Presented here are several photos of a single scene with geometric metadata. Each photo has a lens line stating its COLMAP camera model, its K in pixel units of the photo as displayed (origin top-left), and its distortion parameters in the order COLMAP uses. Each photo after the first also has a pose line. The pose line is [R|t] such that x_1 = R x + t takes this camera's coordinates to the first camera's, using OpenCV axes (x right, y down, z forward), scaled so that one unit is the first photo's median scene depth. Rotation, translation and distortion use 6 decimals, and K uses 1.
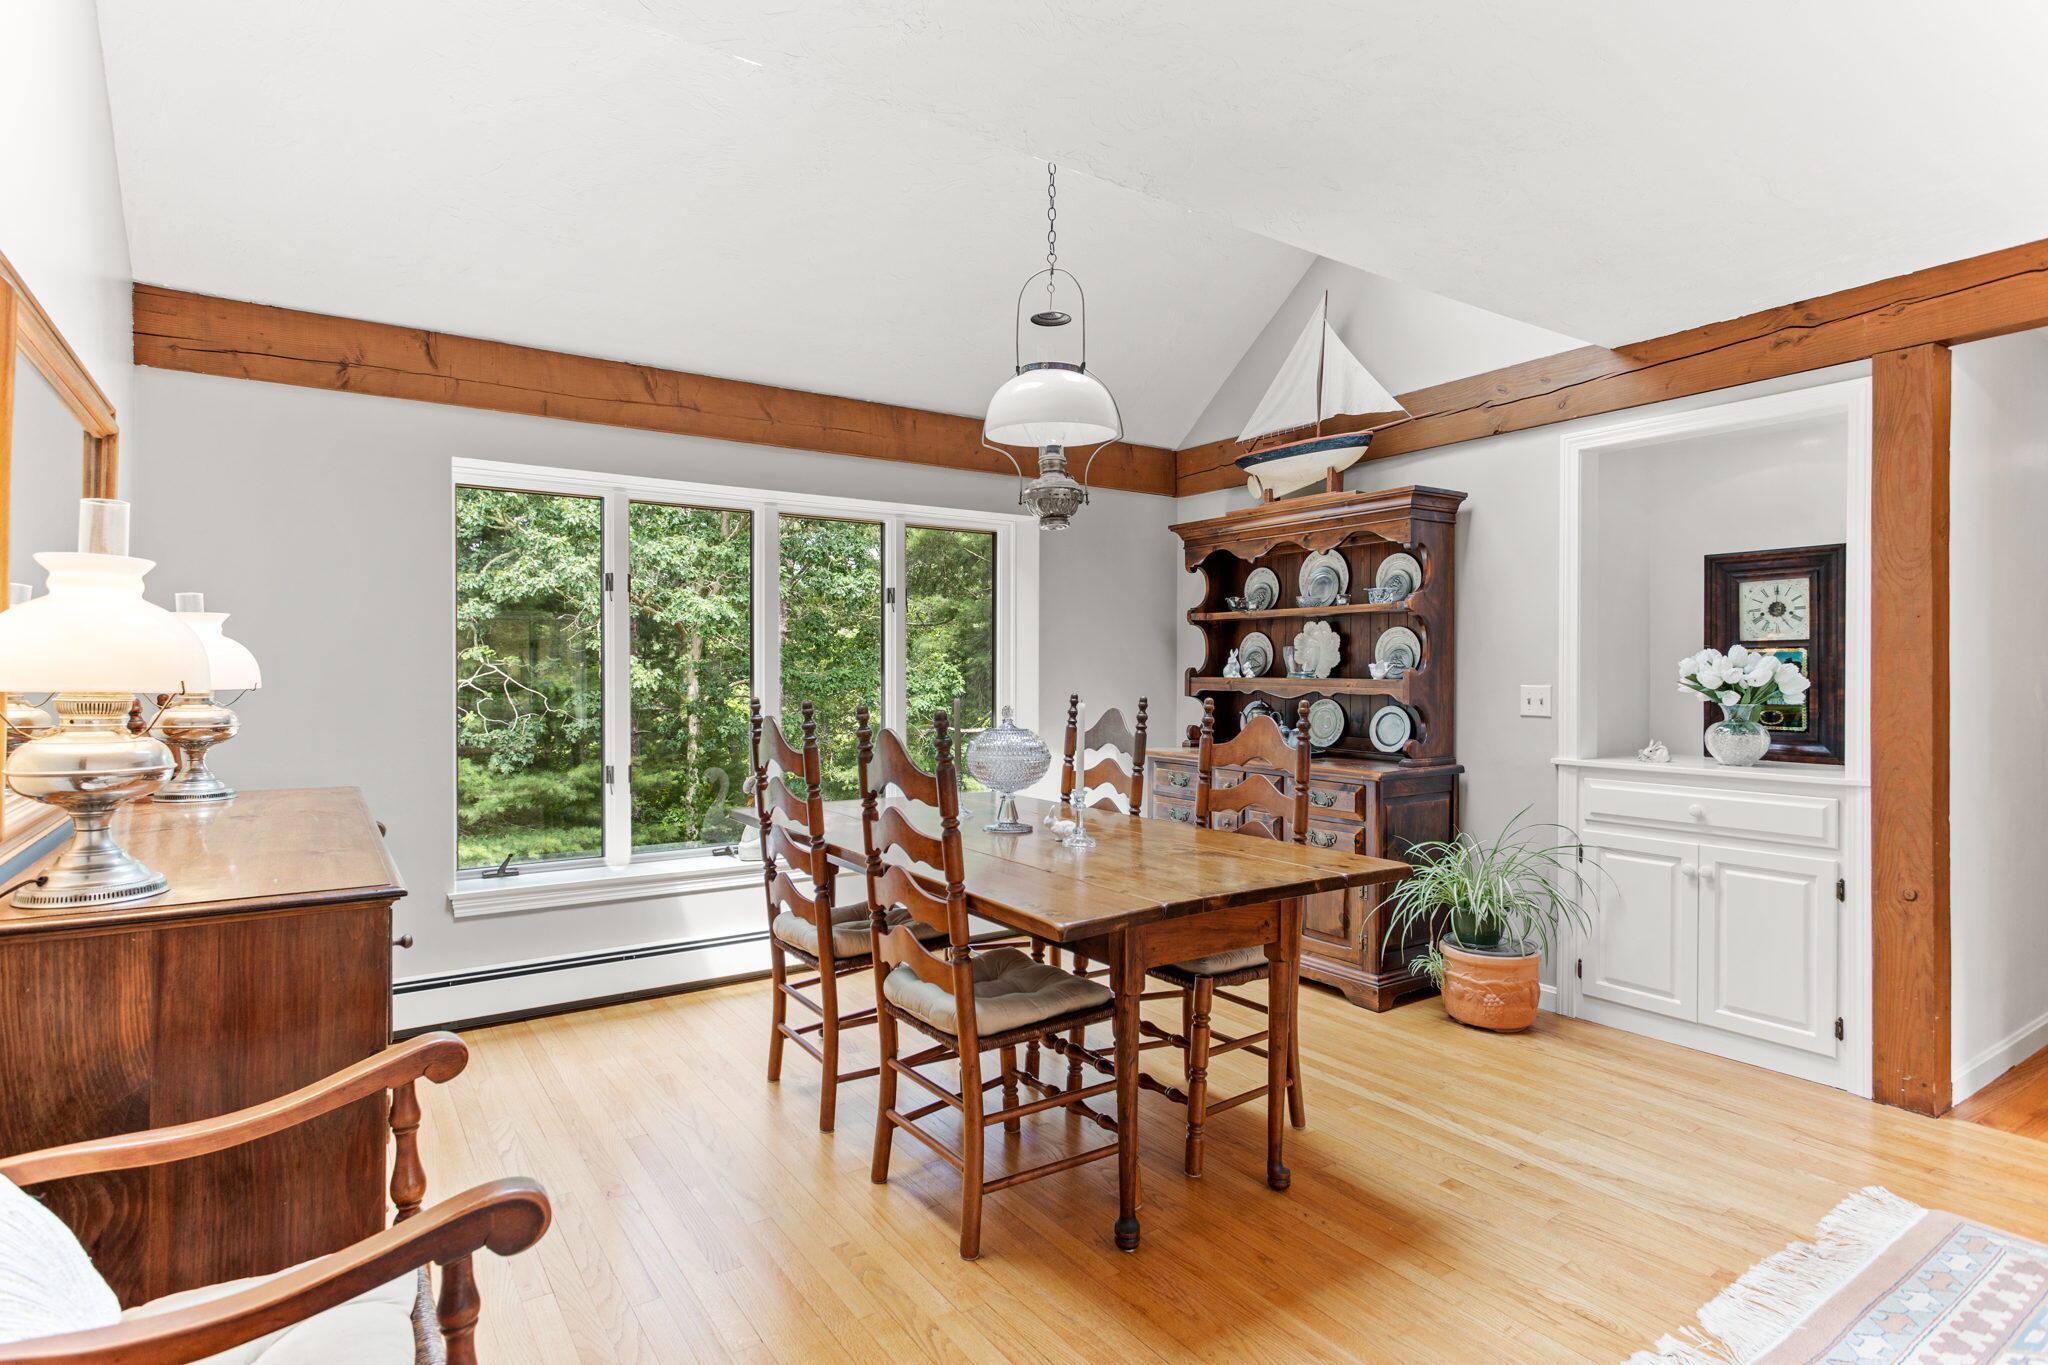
lens RADIAL K [[1048.2, 0, 1054.7], [0, 1048.2, 673.8], [0, 0, 1]] dist [0.000156, 0.000200]
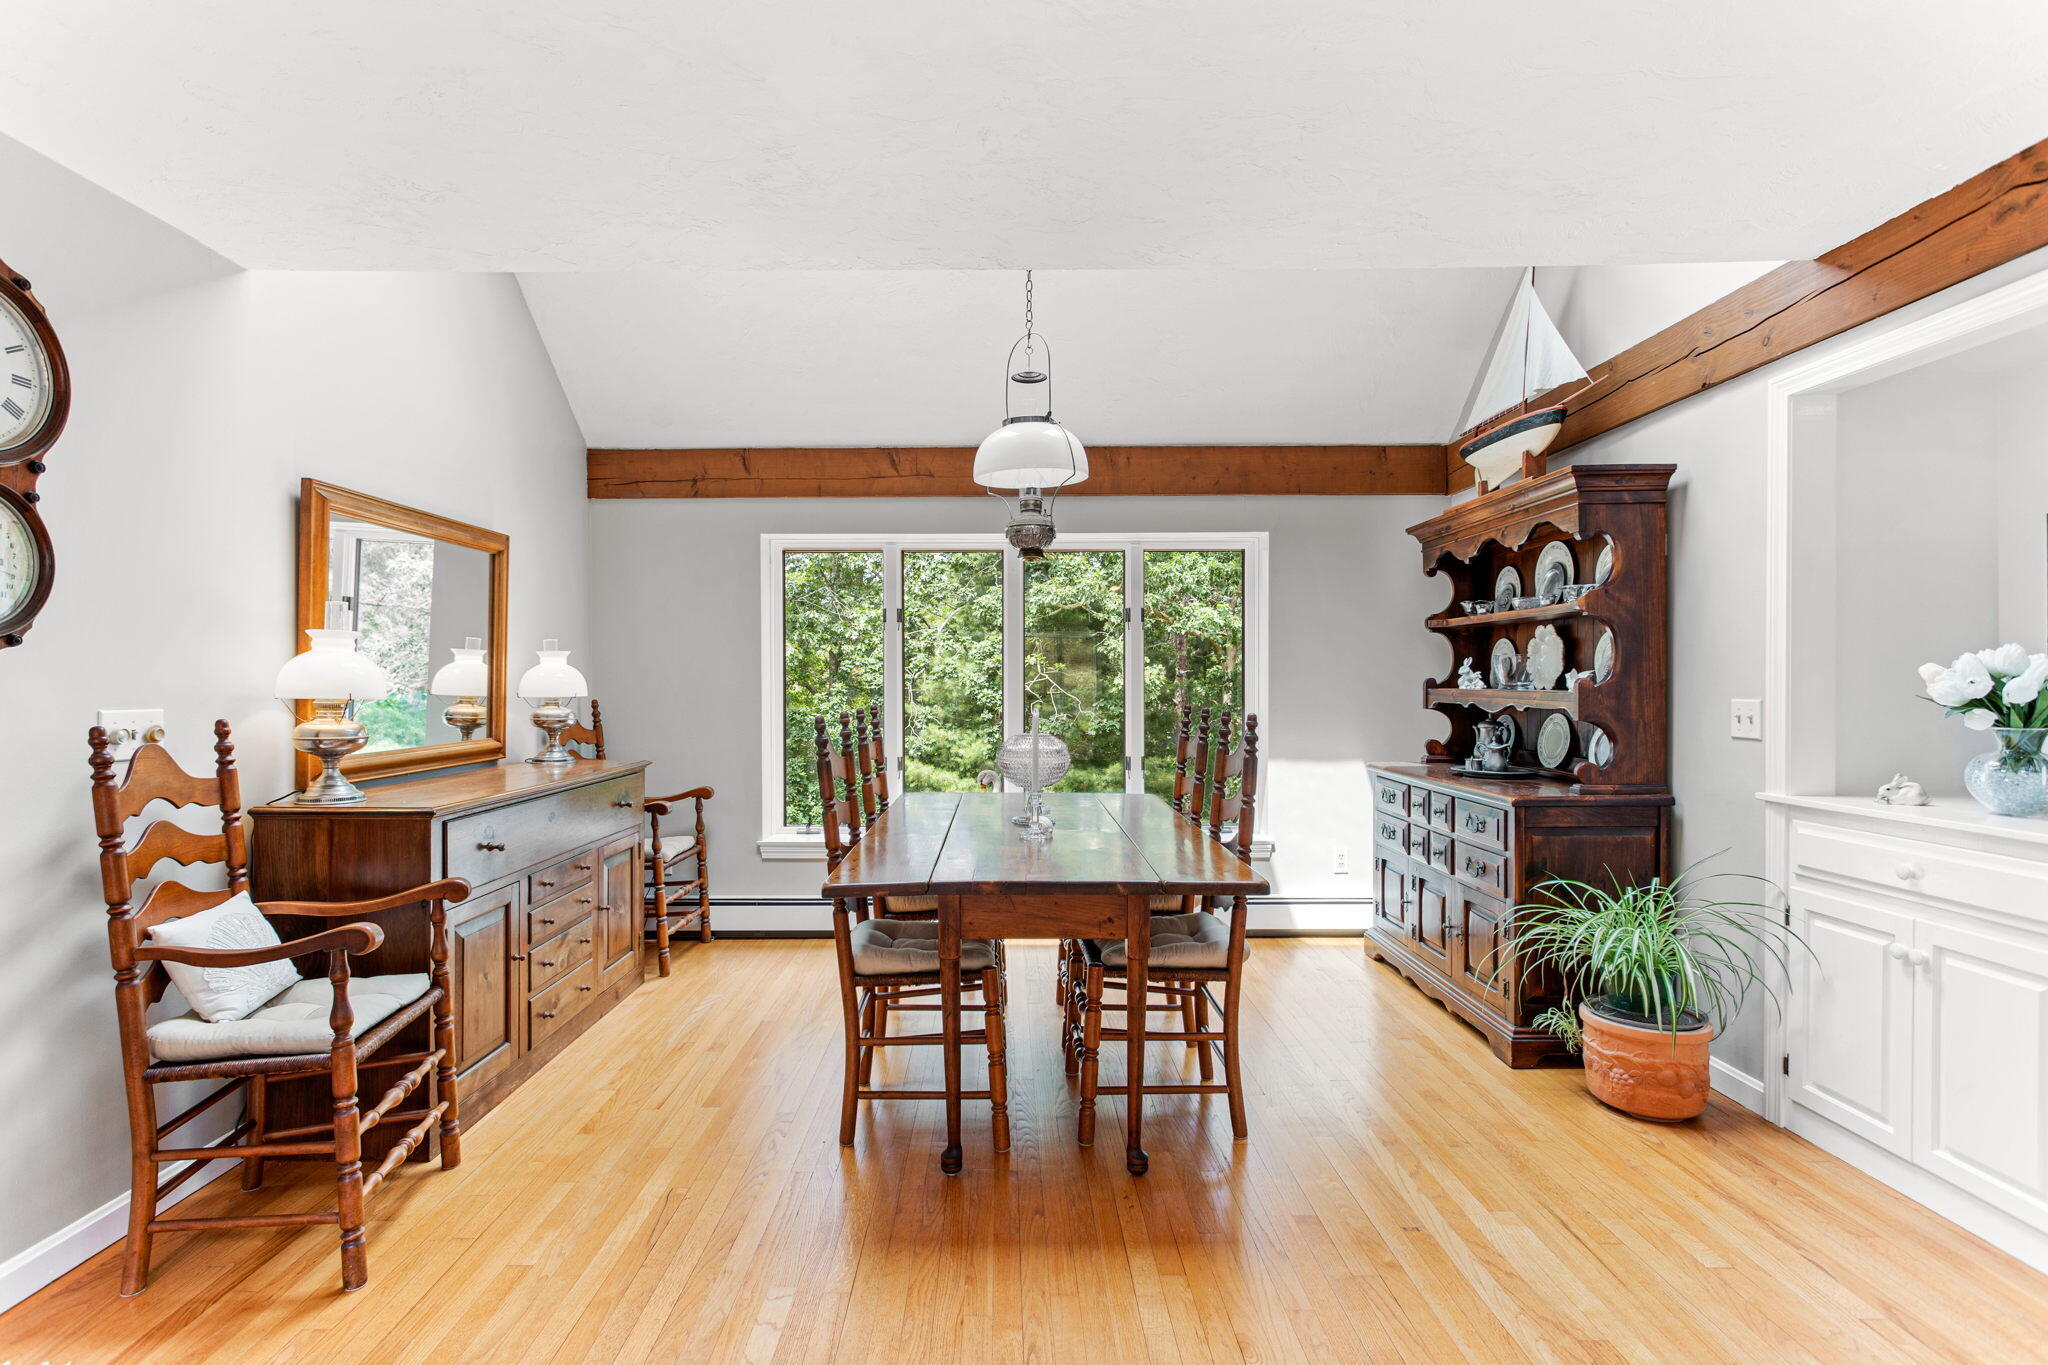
lens RADIAL K [[1024.8, 0, 1024.0], [0, 1024.8, 682.5], [0, 0, 1]] dist [0.000131, -0.001322]
pose [[0.822043, -0.003562, -0.569415, 0.461202], [0.003099, 0.999994, -0.001782, -0.002006], [0.569418, -0.000299, 0.822048, 0.055500]]
